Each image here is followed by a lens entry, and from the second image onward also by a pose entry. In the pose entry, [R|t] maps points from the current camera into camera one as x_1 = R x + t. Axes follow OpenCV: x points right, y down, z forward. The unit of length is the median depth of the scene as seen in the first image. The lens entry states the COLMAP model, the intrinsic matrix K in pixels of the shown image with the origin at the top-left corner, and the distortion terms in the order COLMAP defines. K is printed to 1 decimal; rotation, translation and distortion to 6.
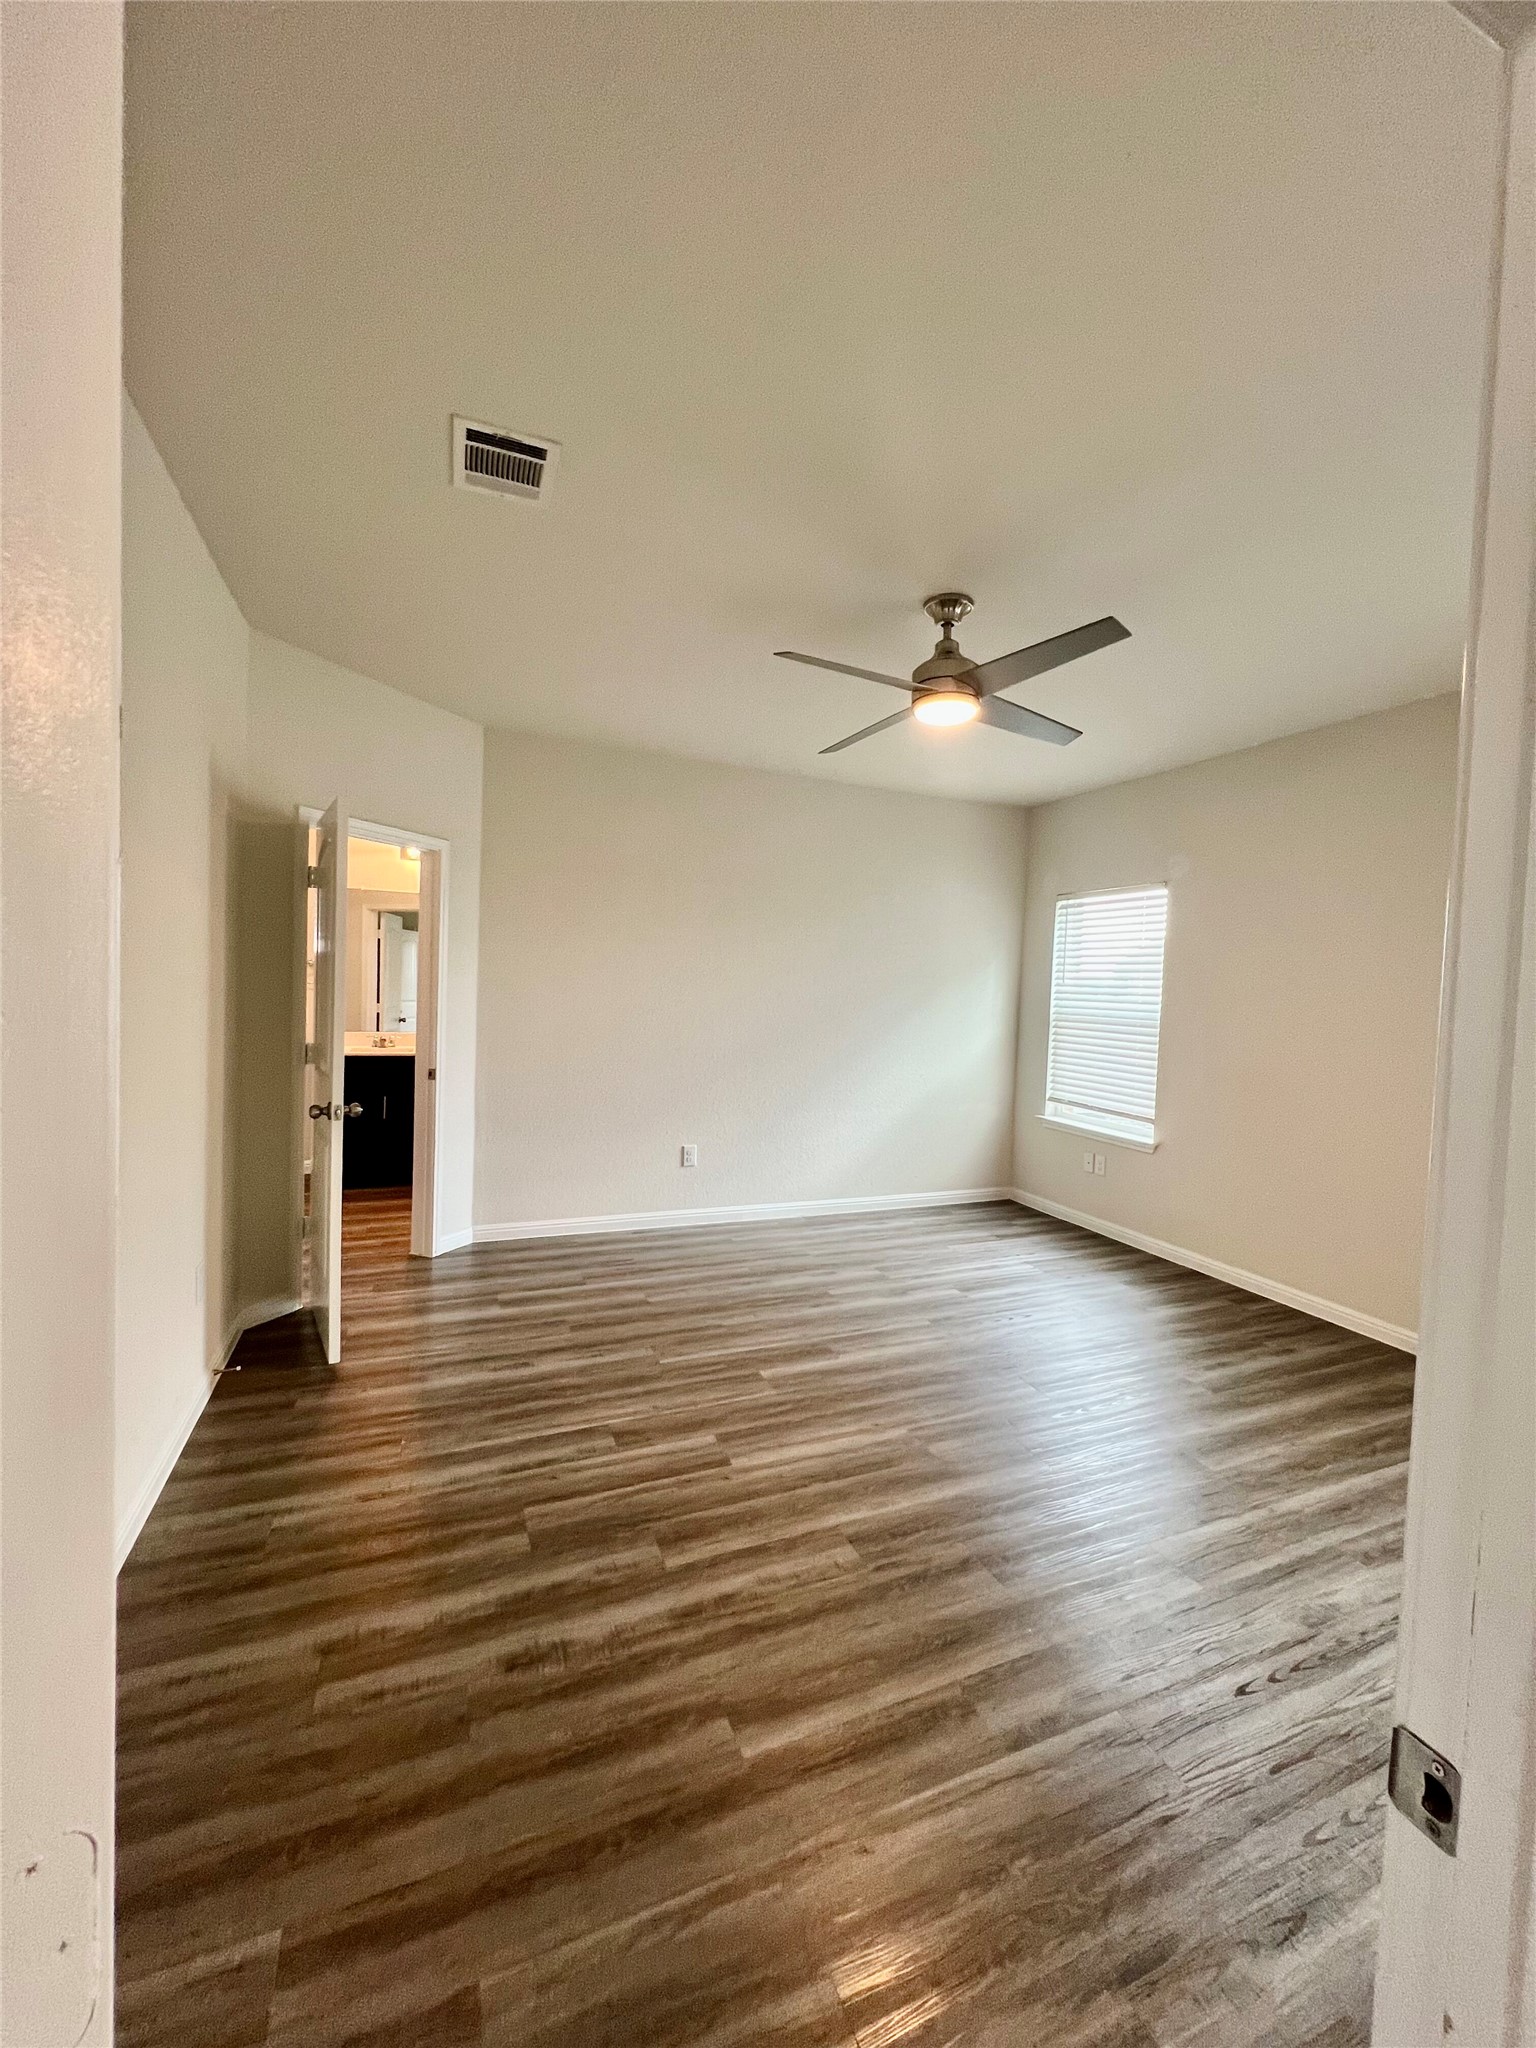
lens RADIAL K [[822.7, 0, 770.9], [0, 822.7, 1022.6], [0, 0, 1]] dist [-0.001874, -0.000292]
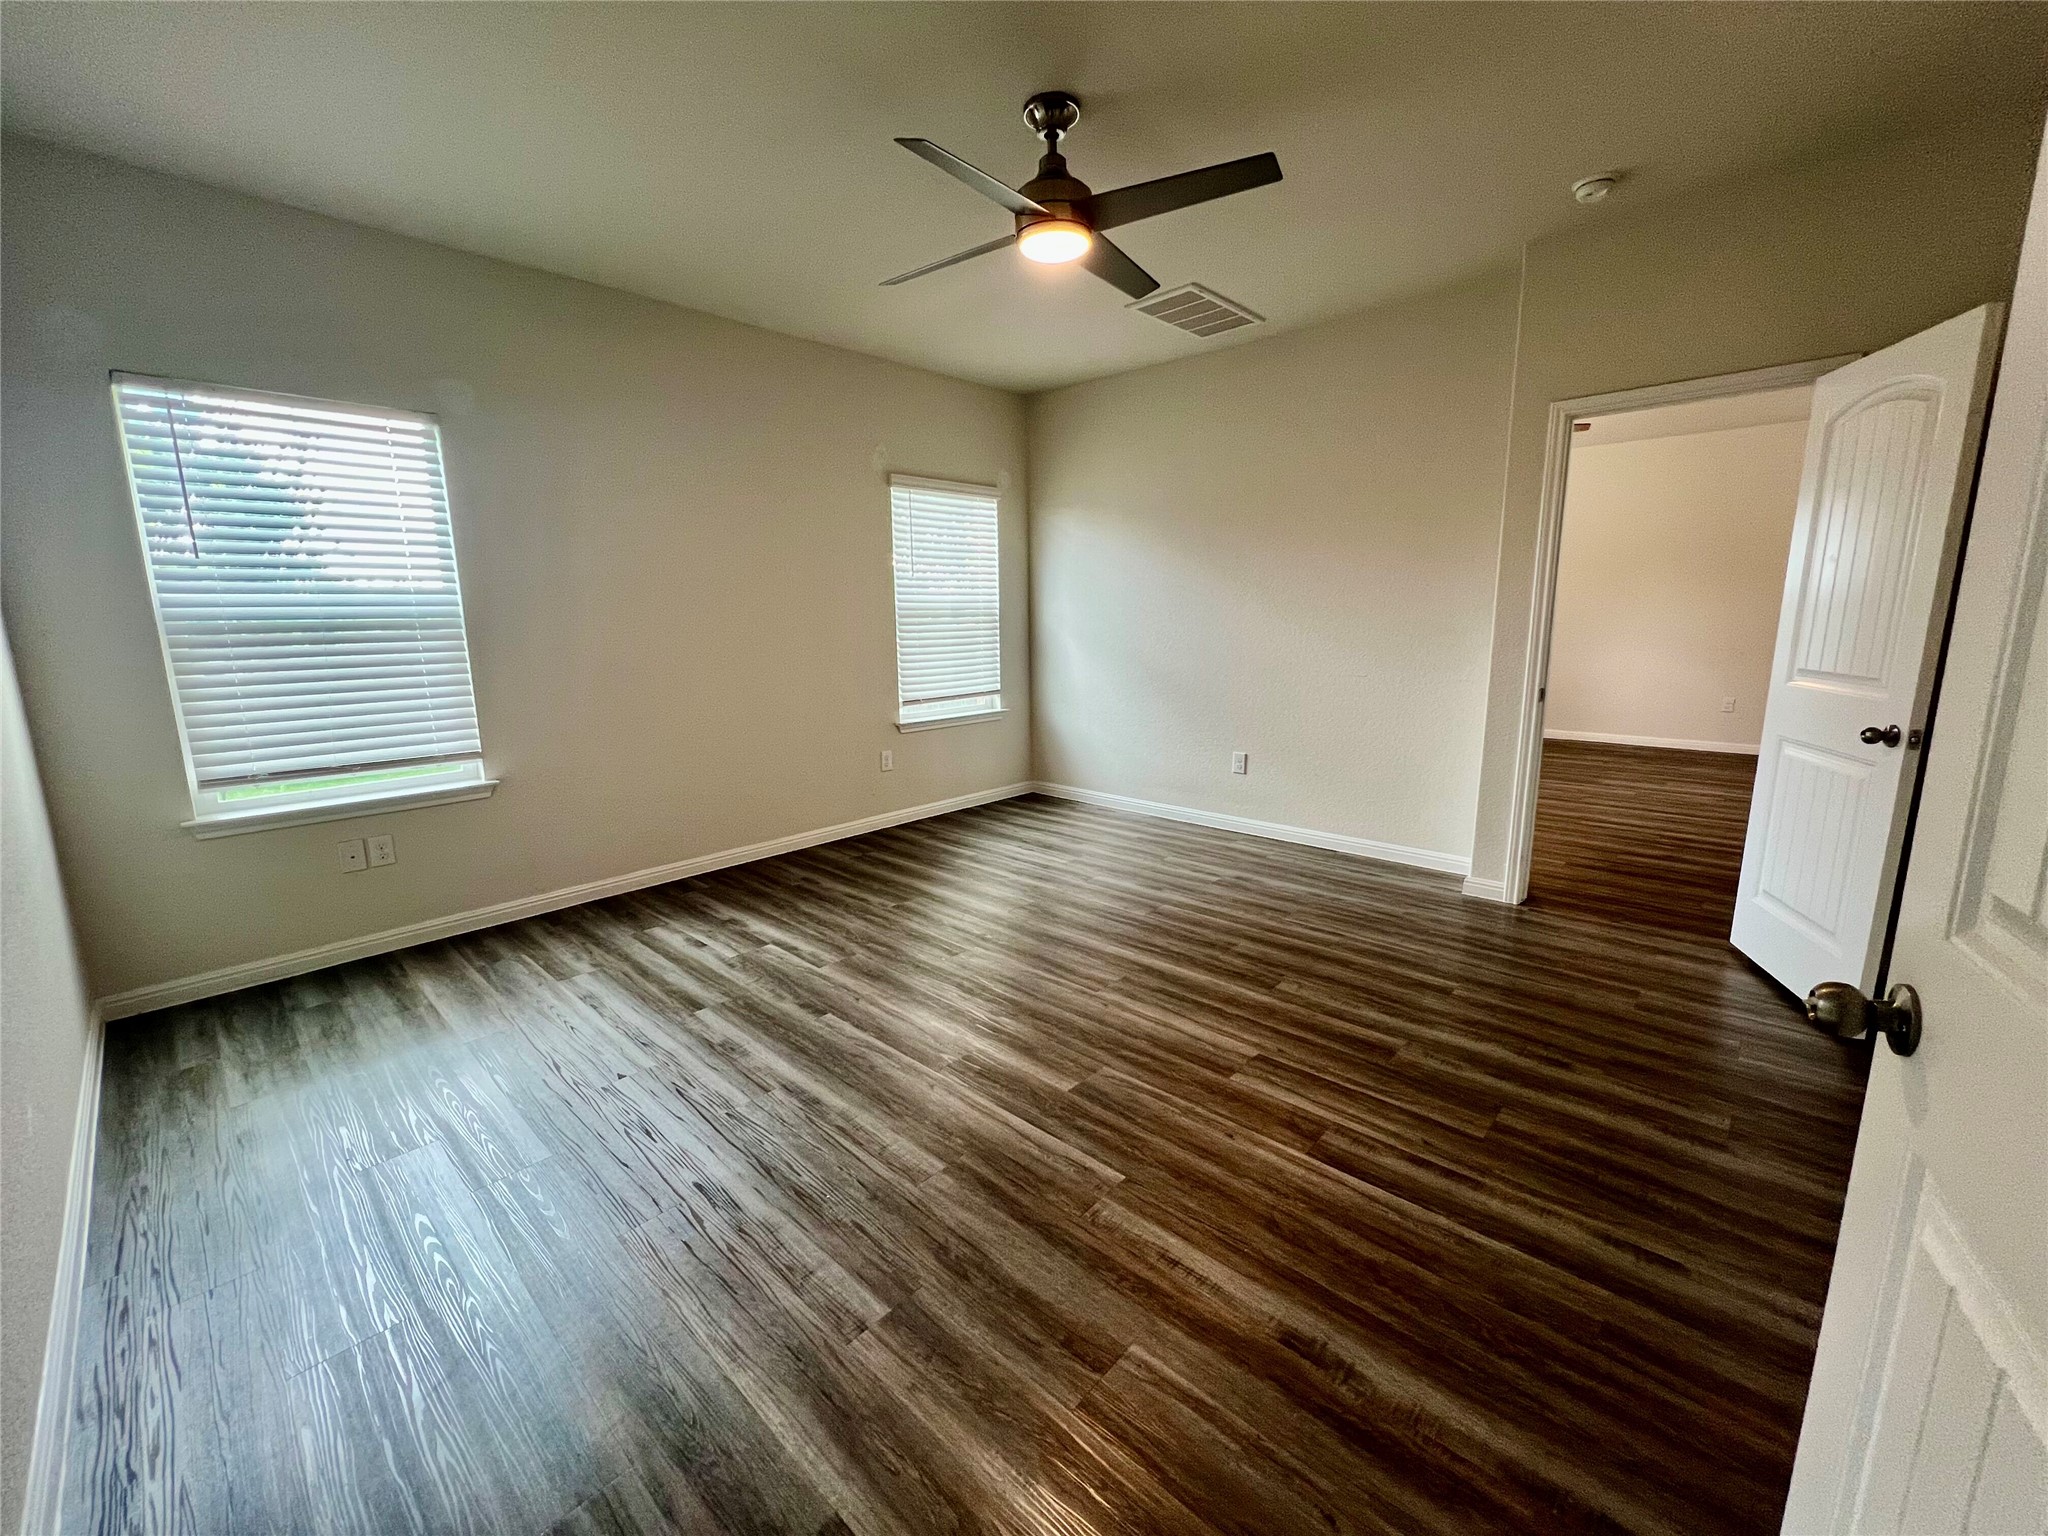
lens RADIAL K [[822.7, 0, 1020.2], [0, 822.7, 763.7], [0, 0, 1]] dist [-0.001874, -0.000292]
pose [[-0.408382, -0.196126, 0.891492, -0.719353], [0.040145, 0.971841, 0.232192, -0.044451], [-0.911928, 0.130612, -0.389009, 1.543313]]
